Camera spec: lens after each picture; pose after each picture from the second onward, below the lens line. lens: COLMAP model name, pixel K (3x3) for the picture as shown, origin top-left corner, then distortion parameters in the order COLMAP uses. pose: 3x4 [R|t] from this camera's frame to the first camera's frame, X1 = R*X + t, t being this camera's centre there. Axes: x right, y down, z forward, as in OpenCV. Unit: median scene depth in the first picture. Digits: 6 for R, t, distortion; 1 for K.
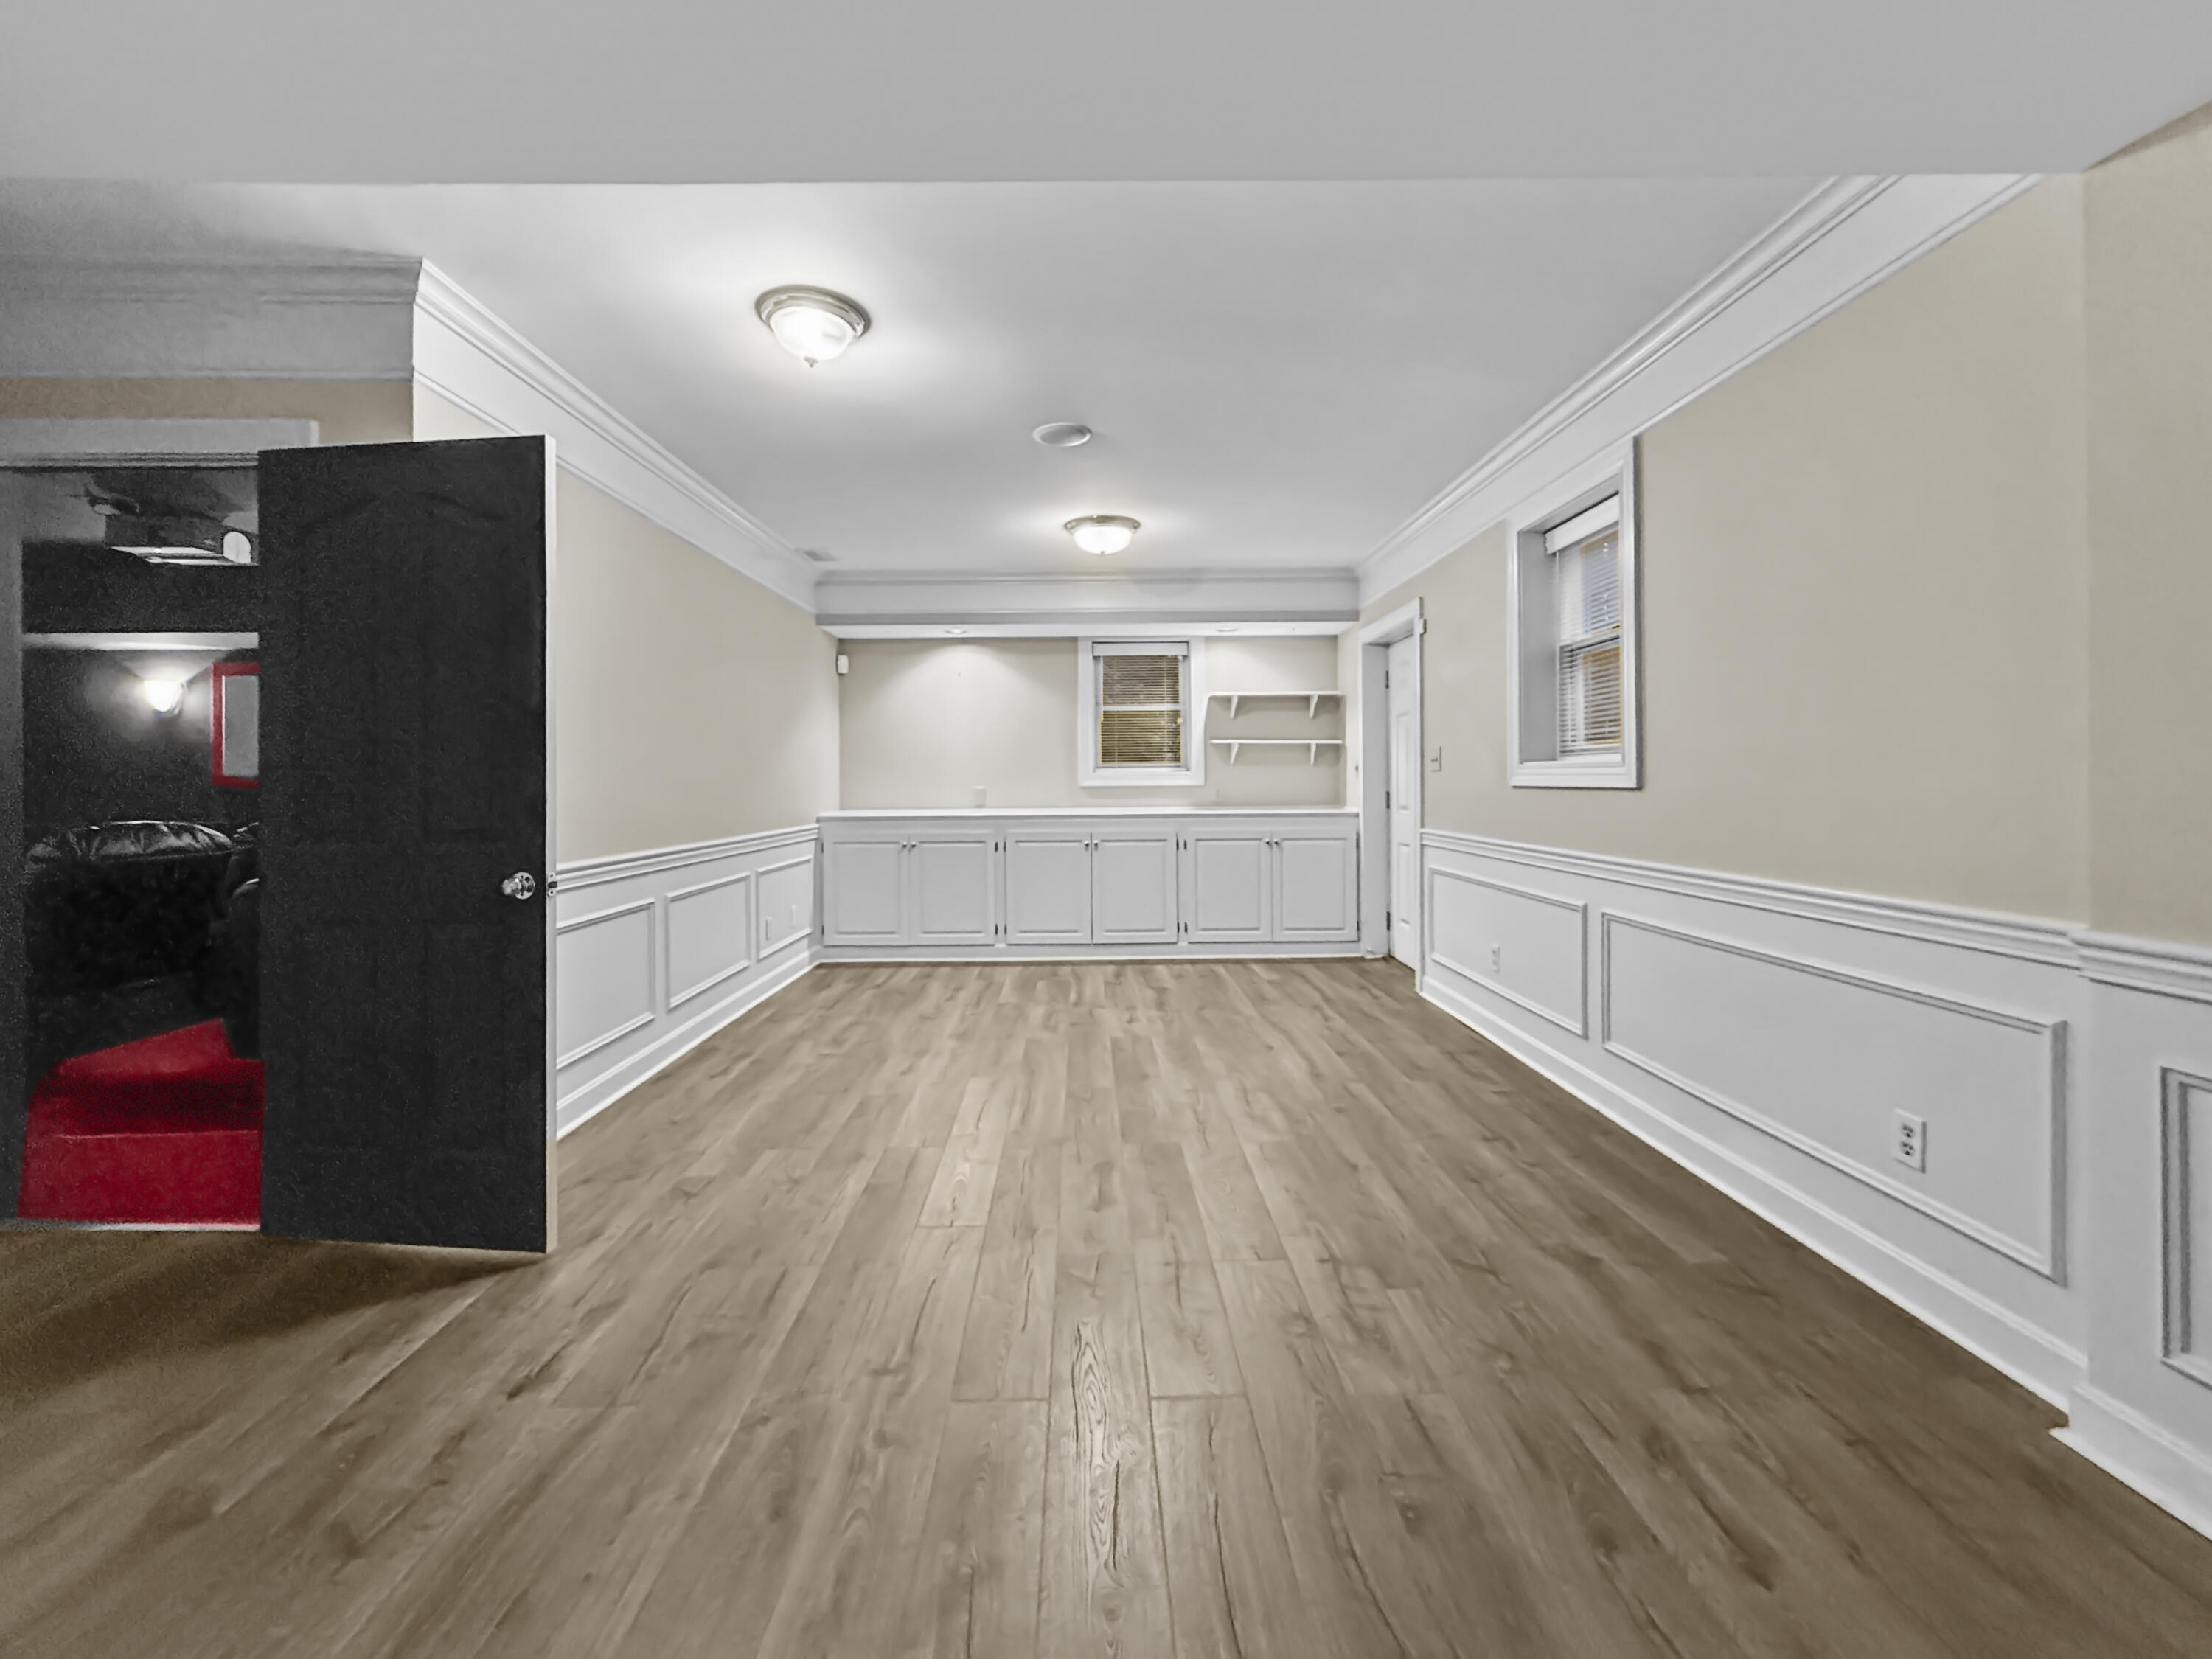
lens RADIAL K [[898.8, 0, 1084.3], [0, 898.8, 773.7], [0, 0, 1]] dist [-0.000664, -0.000093]
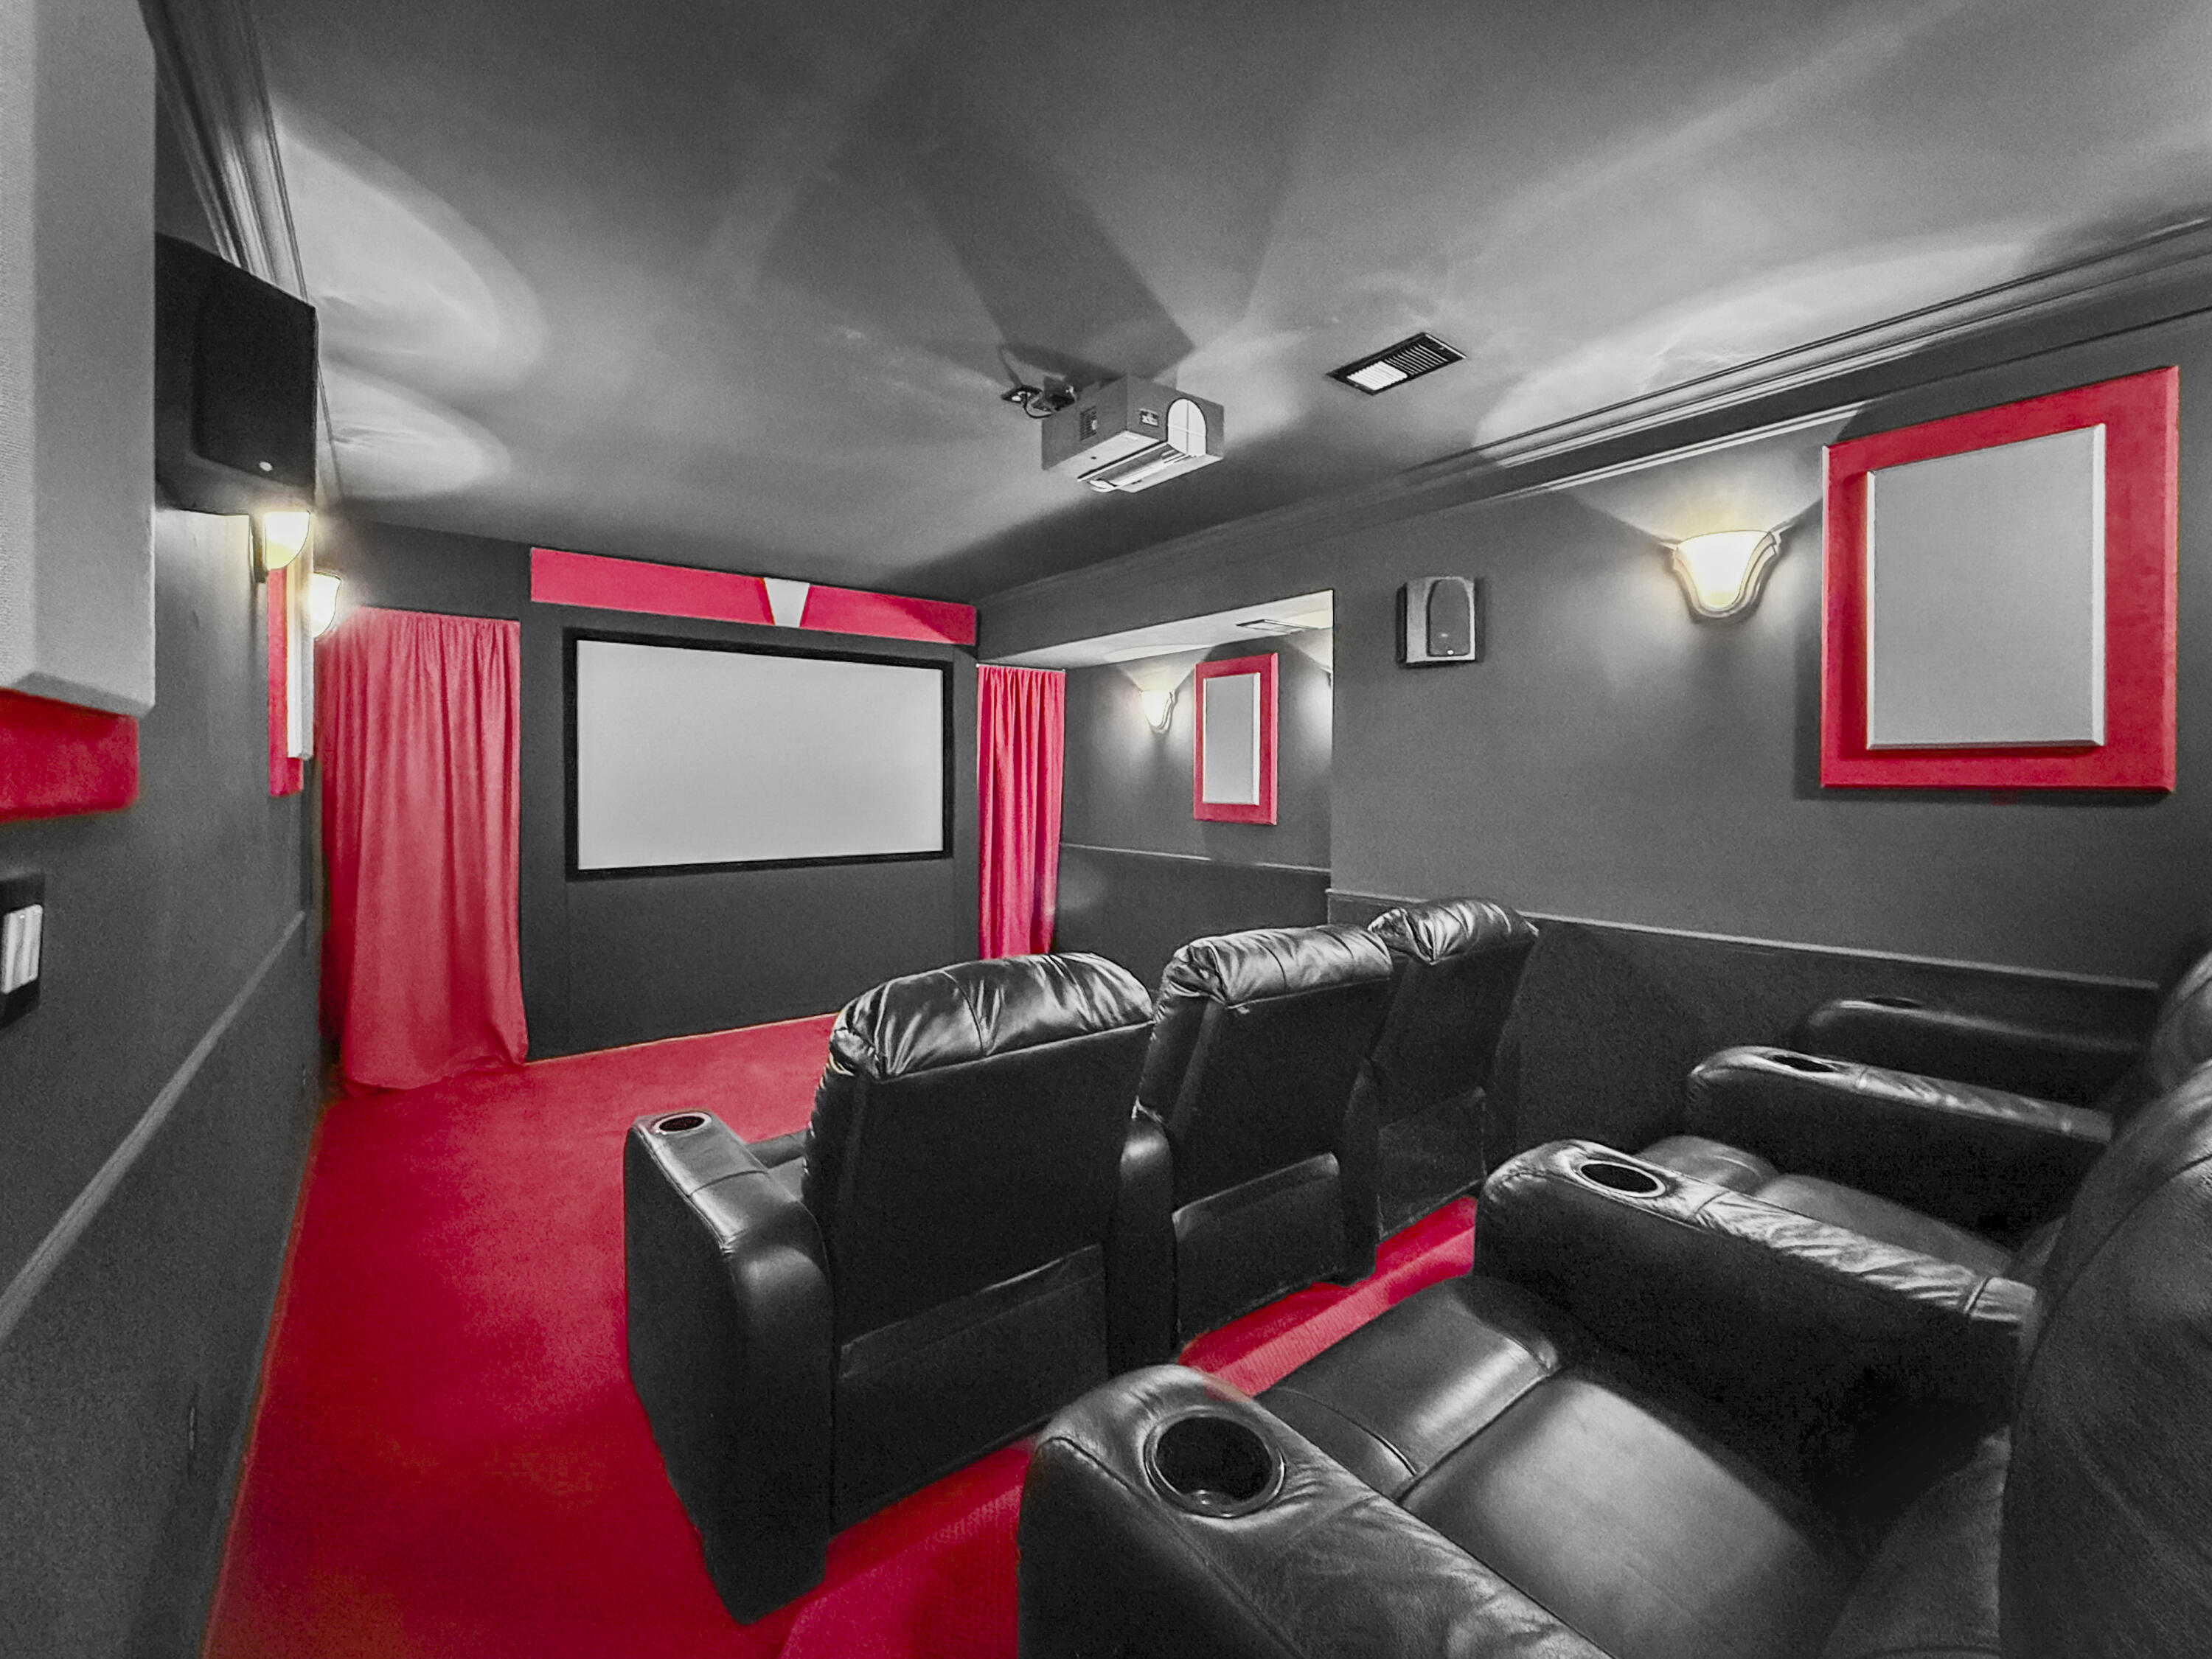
lens RADIAL K [[898.8, 0, 1084.3], [0, 898.8, 773.7], [0, 0, 1]] dist [-0.000664, -0.000093]
pose [[0.593950, -0.000531, -0.804501, -0.606185], [0.000513, 1.000000, -0.000281, -0.038466], [0.804501, -0.000246, 0.593951, 0.704455]]
